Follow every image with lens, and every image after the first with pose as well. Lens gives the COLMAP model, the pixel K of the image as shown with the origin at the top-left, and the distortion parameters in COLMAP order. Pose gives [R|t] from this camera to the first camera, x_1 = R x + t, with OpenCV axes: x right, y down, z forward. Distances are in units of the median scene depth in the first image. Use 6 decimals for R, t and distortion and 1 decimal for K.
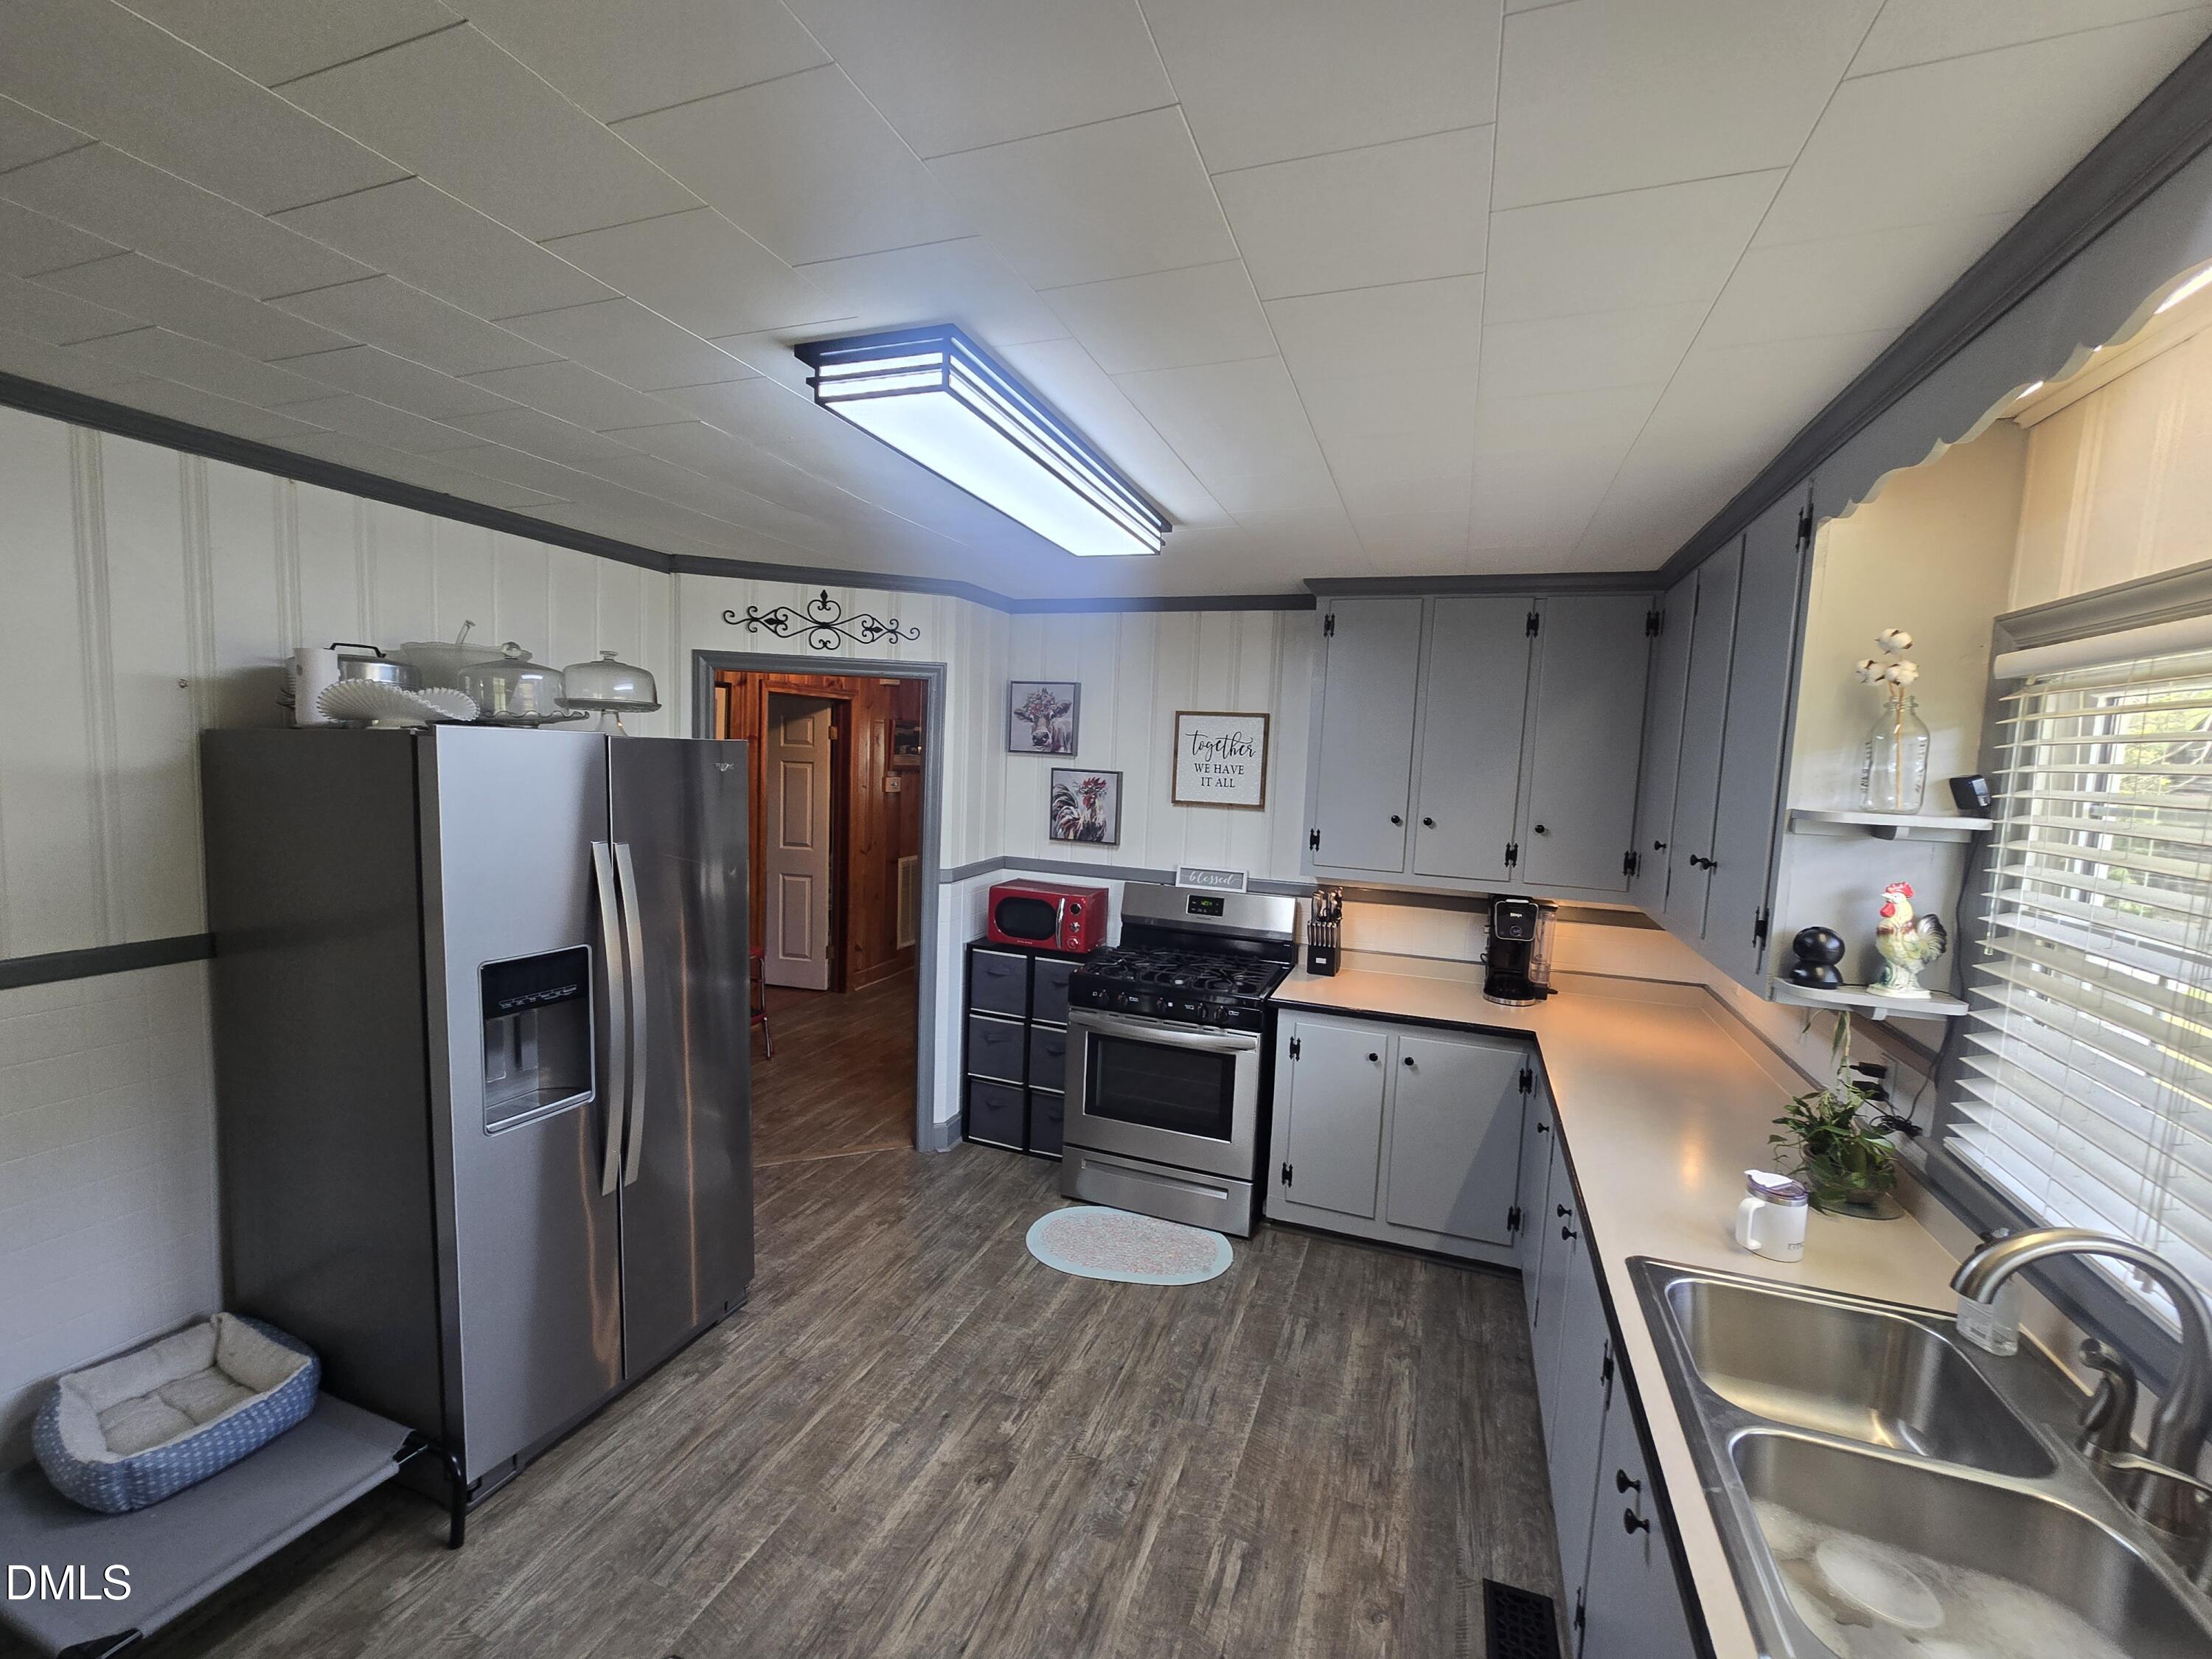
lens RADIAL K [[916.7, 0, 1145.3], [0, 916.7, 853.2], [0, 0, 1]] dist [-0.003234, -0.000342]
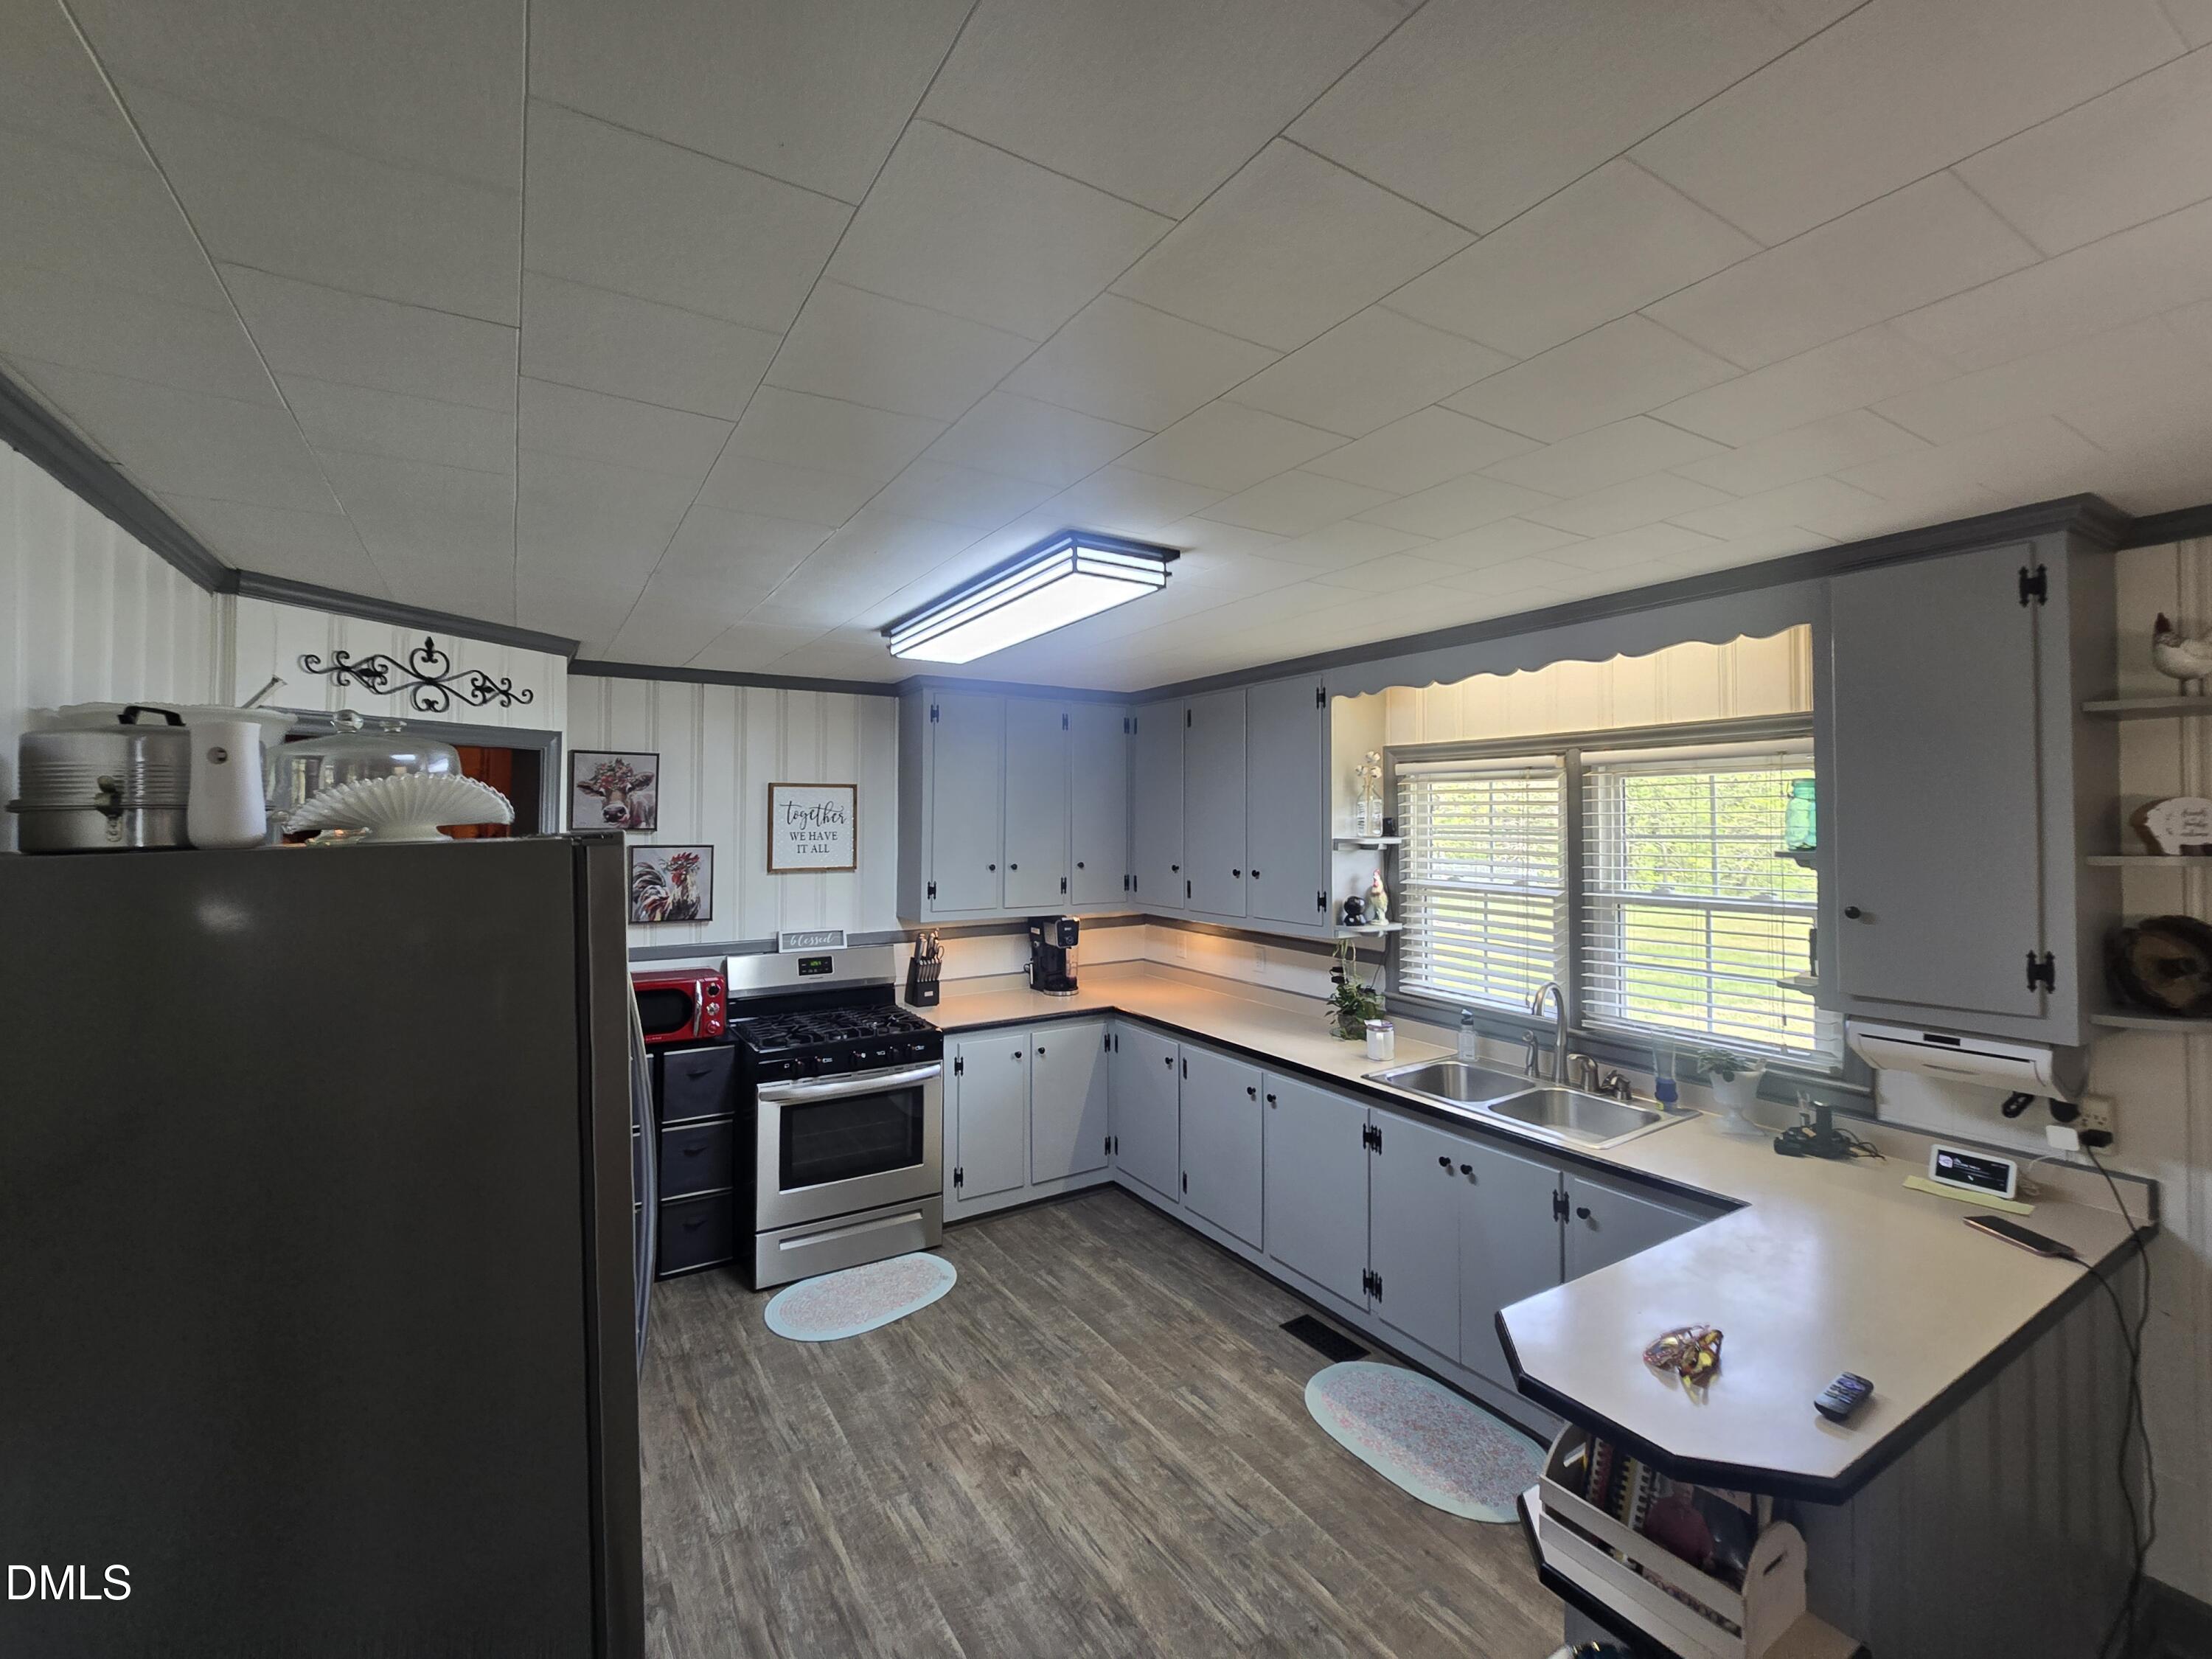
lens RADIAL K [[907.8, 0, 1097.5], [0, 907.8, 827.7], [0, 0, 1]] dist [-0.002668, 0.000073]
pose [[0.629006, -0.048211, 0.775904, -0.651993], [0.111789, 0.993312, -0.028905, -0.041763], [-0.769321, 0.104919, 0.630189, 0.093720]]
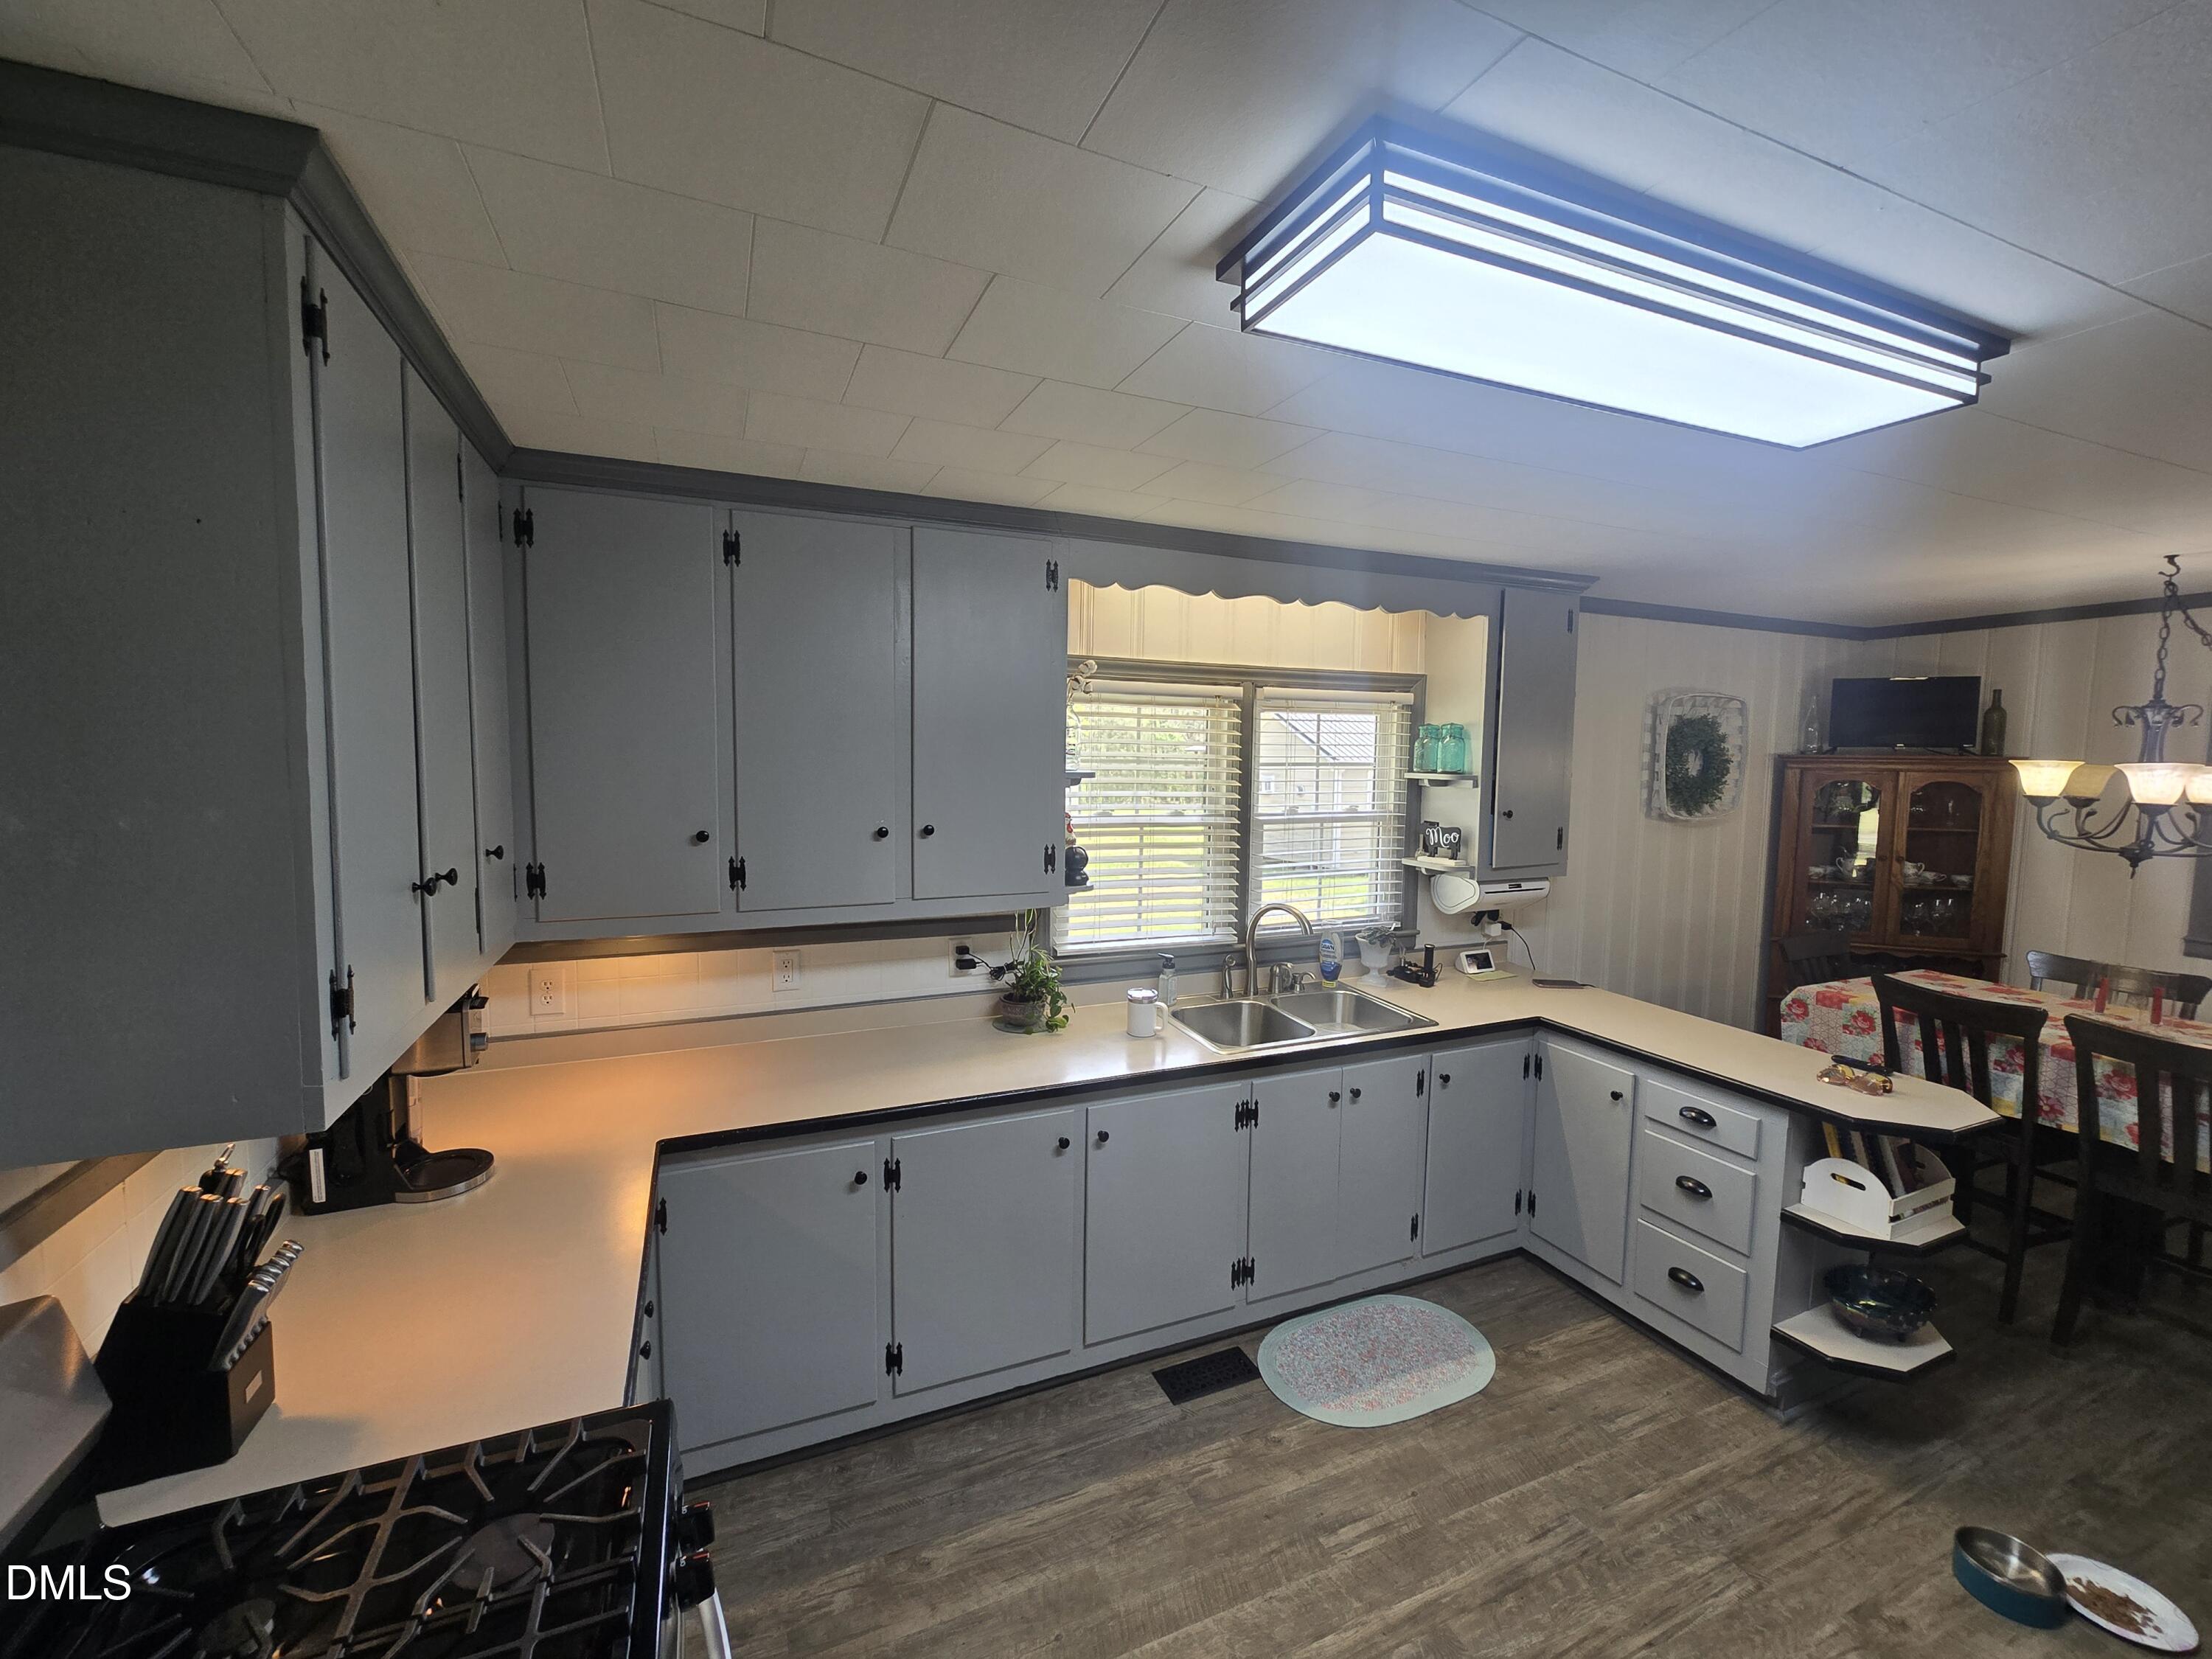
lens RADIAL K [[907.8, 0, 1097.5], [0, 907.8, 827.7], [0, 0, 1]] dist [-0.002668, 0.000073]
pose [[-0.658282, -0.125391, 0.742255, -0.242855], [0.039254, 0.978970, 0.200193, -0.146183], [-0.751748, 0.160920, -0.639516, 1.106419]]
